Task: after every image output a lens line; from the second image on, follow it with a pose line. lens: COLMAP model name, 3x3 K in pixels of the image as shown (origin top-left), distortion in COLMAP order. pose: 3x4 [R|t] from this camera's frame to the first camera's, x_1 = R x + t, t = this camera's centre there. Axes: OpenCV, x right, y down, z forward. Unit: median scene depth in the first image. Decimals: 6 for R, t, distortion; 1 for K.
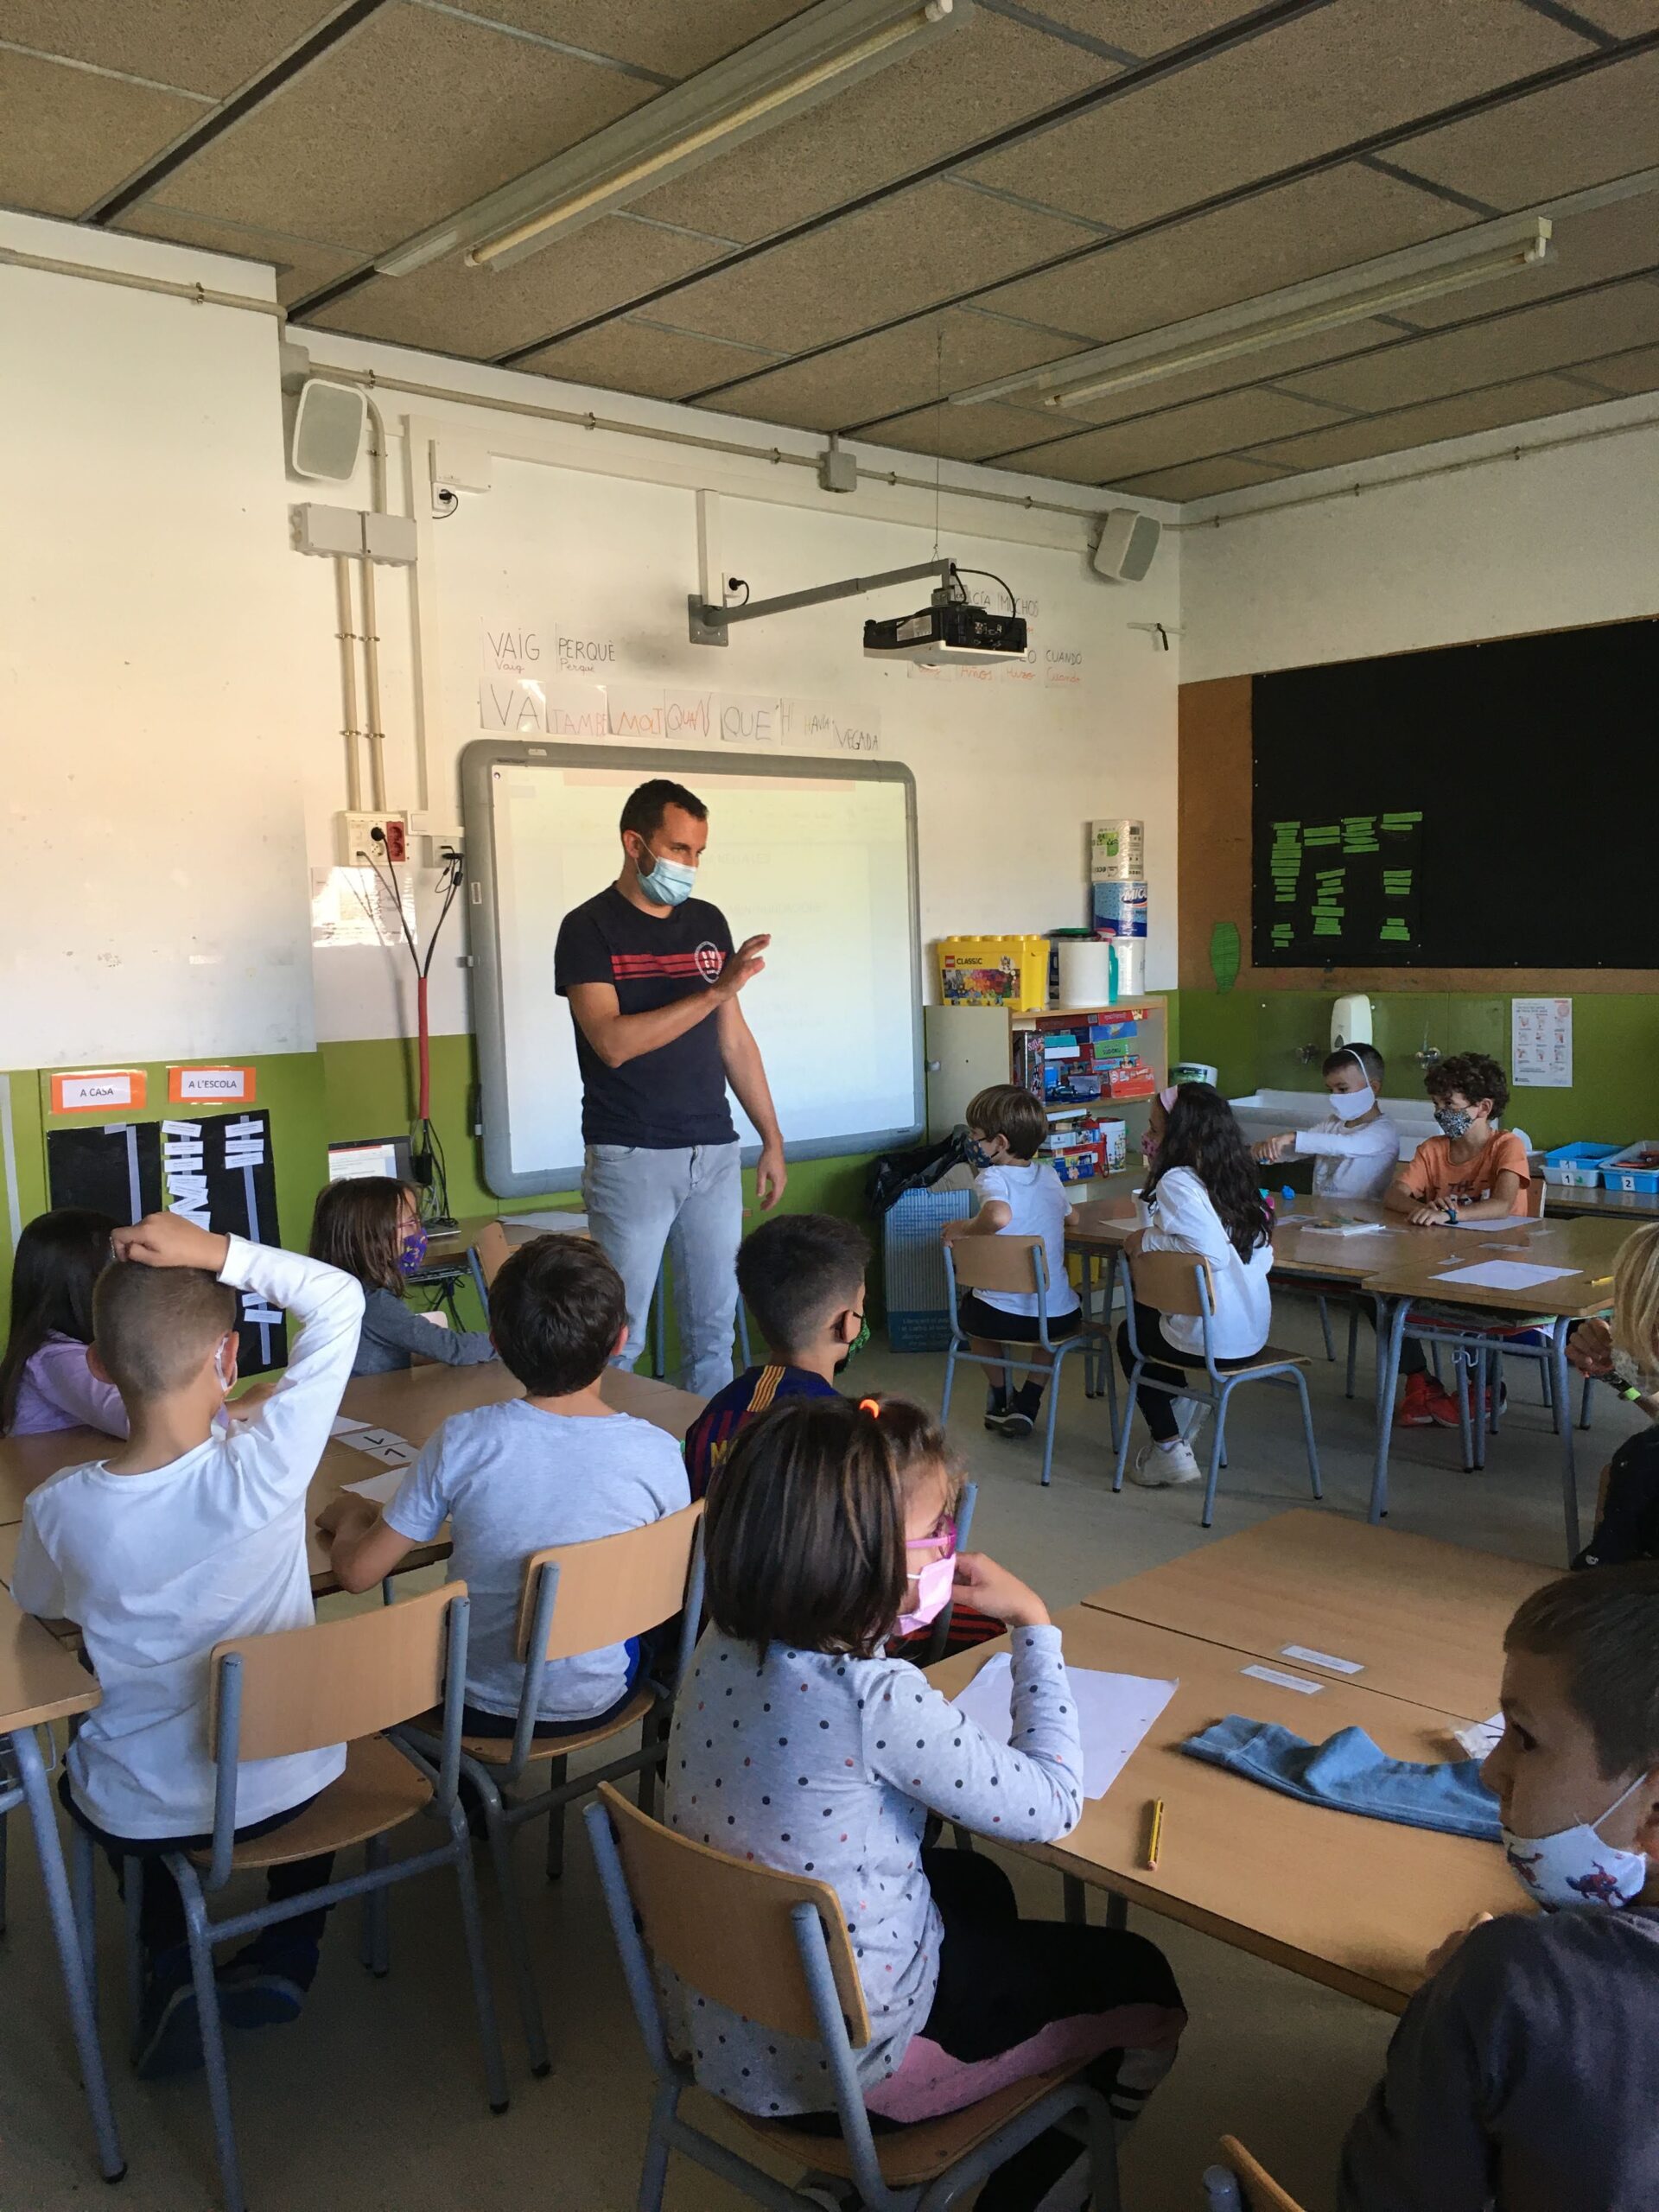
lens RADIAL K [[1923.2, 0, 829.5], [0, 1923.2, 1106.0], [0, 0, 1]] dist [0.040509, -0.011437]
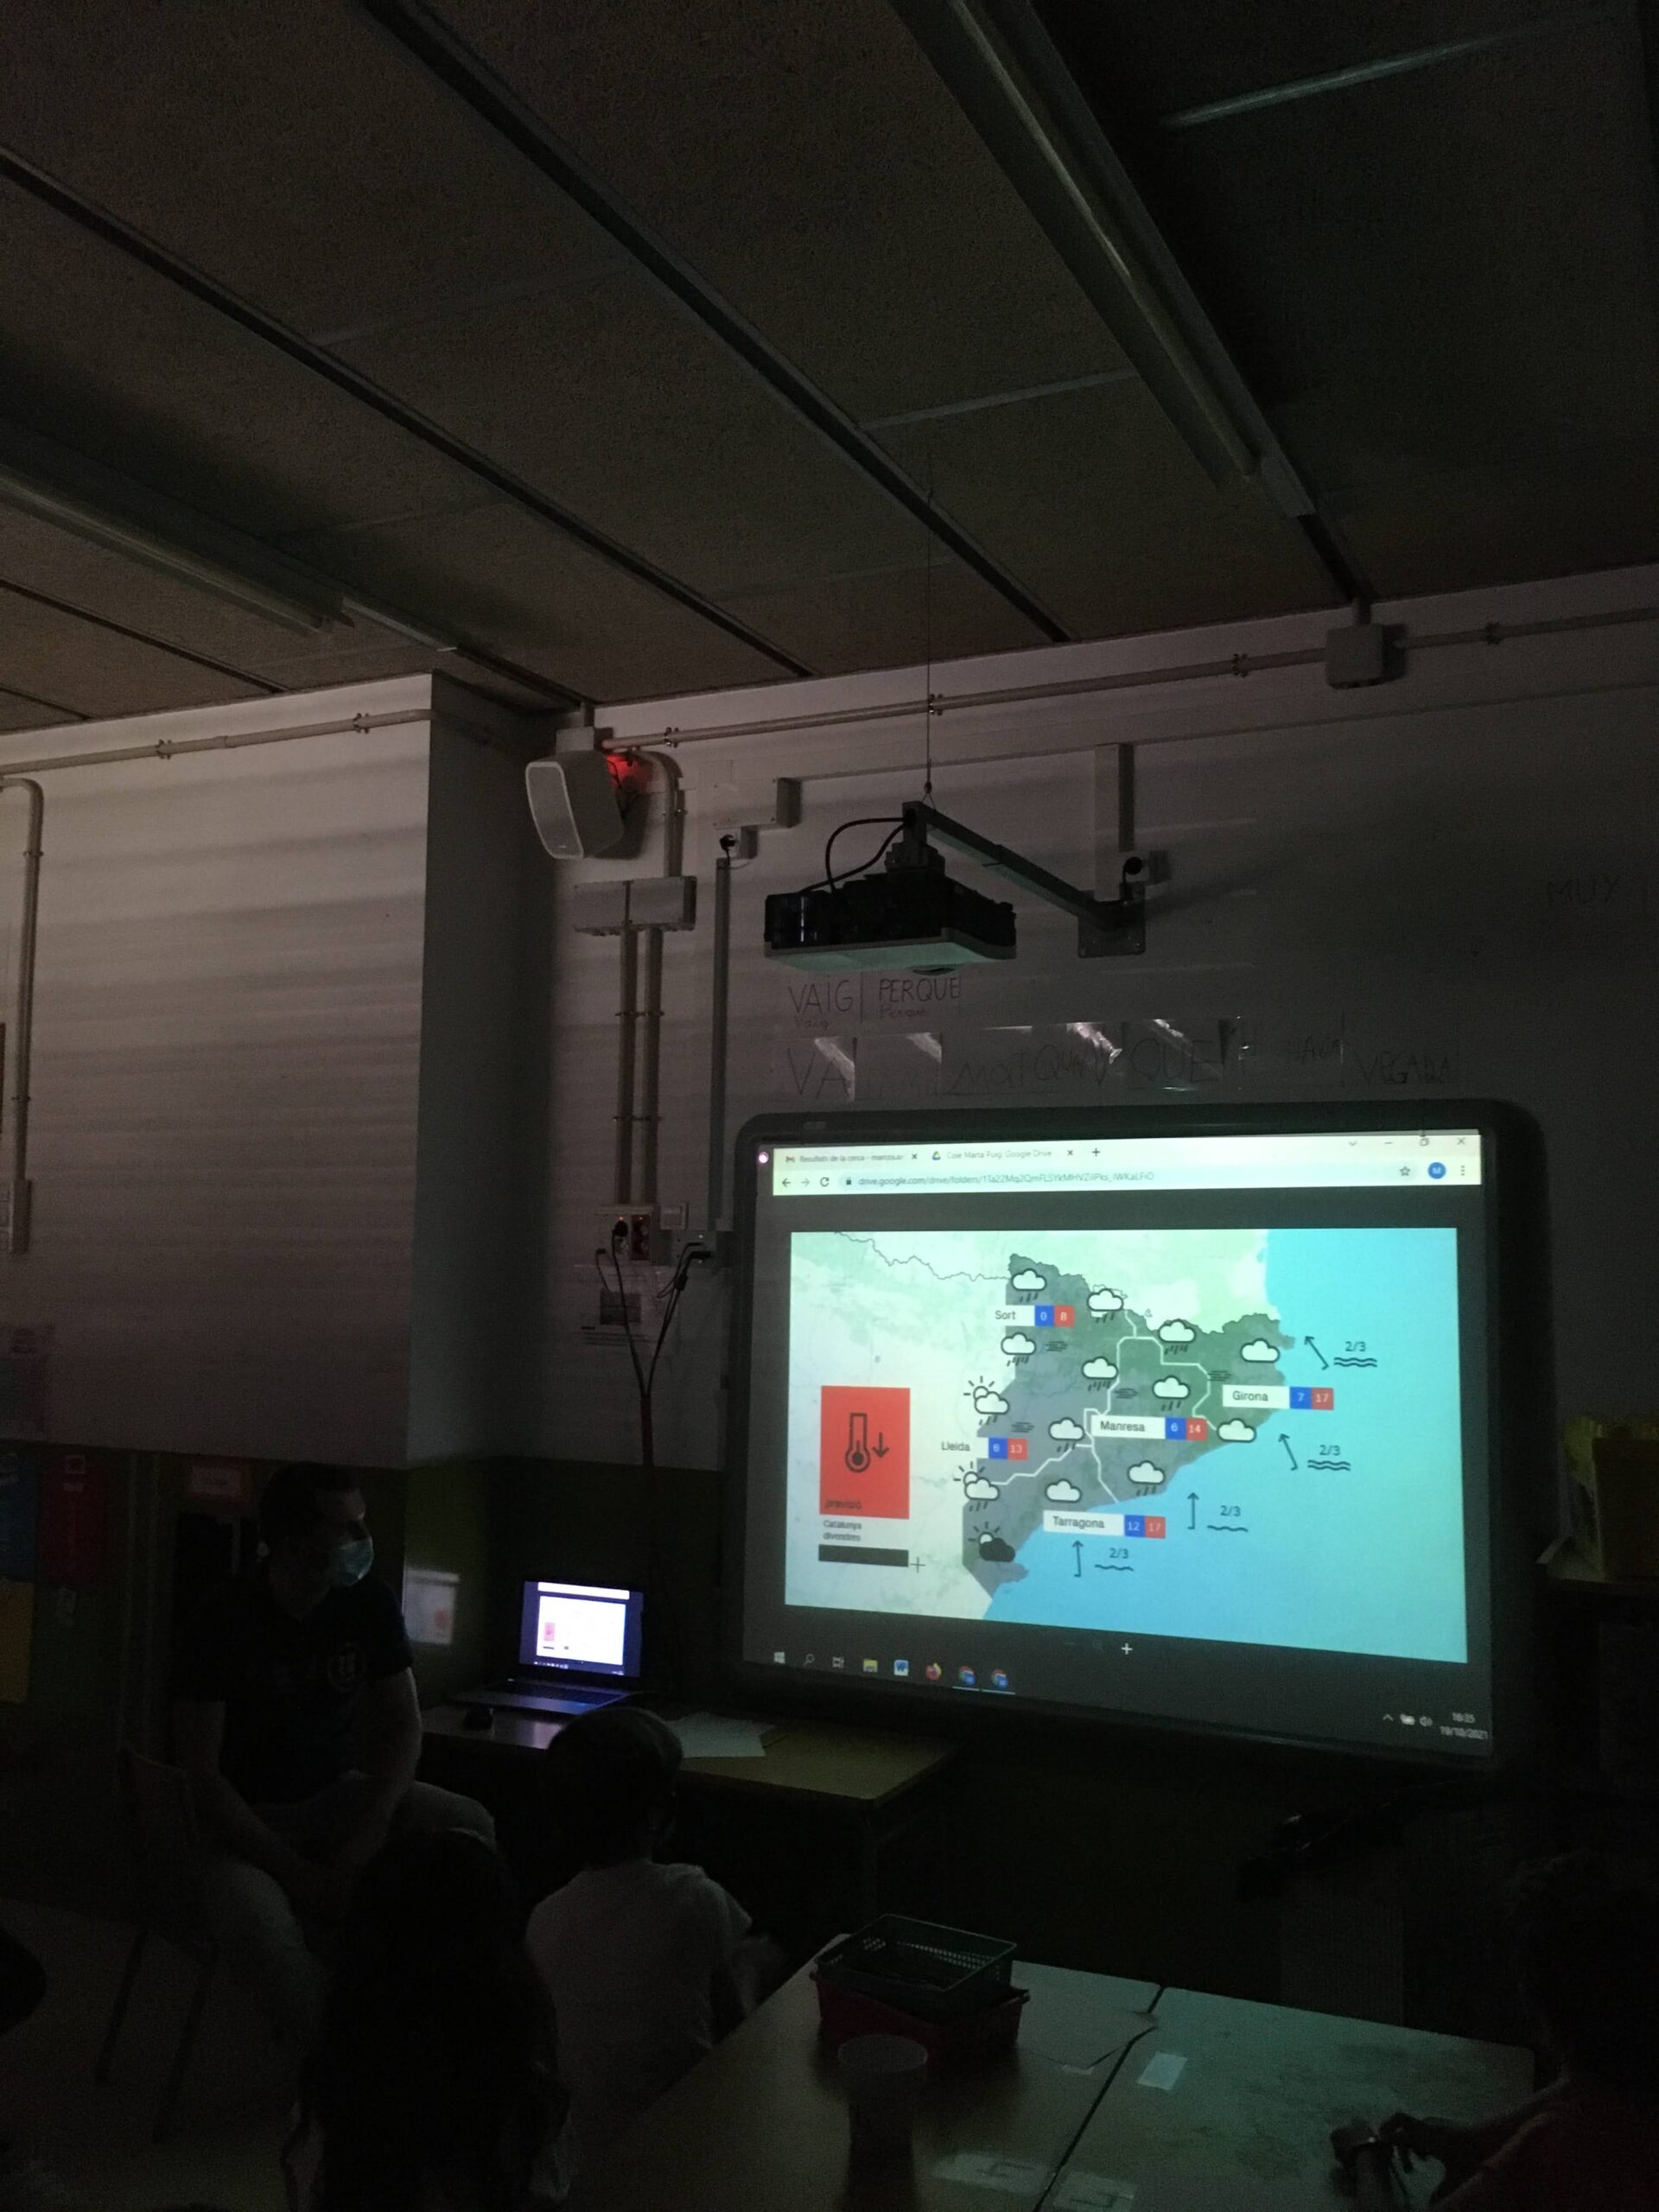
lens RADIAL K [[1923.2, 0, 829.5], [0, 1923.2, 1106.0], [0, 0, 1]] dist [0.040509, -0.011437]
pose [[0.384678, -0.047718, -0.921816, 0.599665], [-0.111198, 0.988994, -0.097599, -0.118443], [0.916328, 0.140048, 0.375139, 0.728575]]
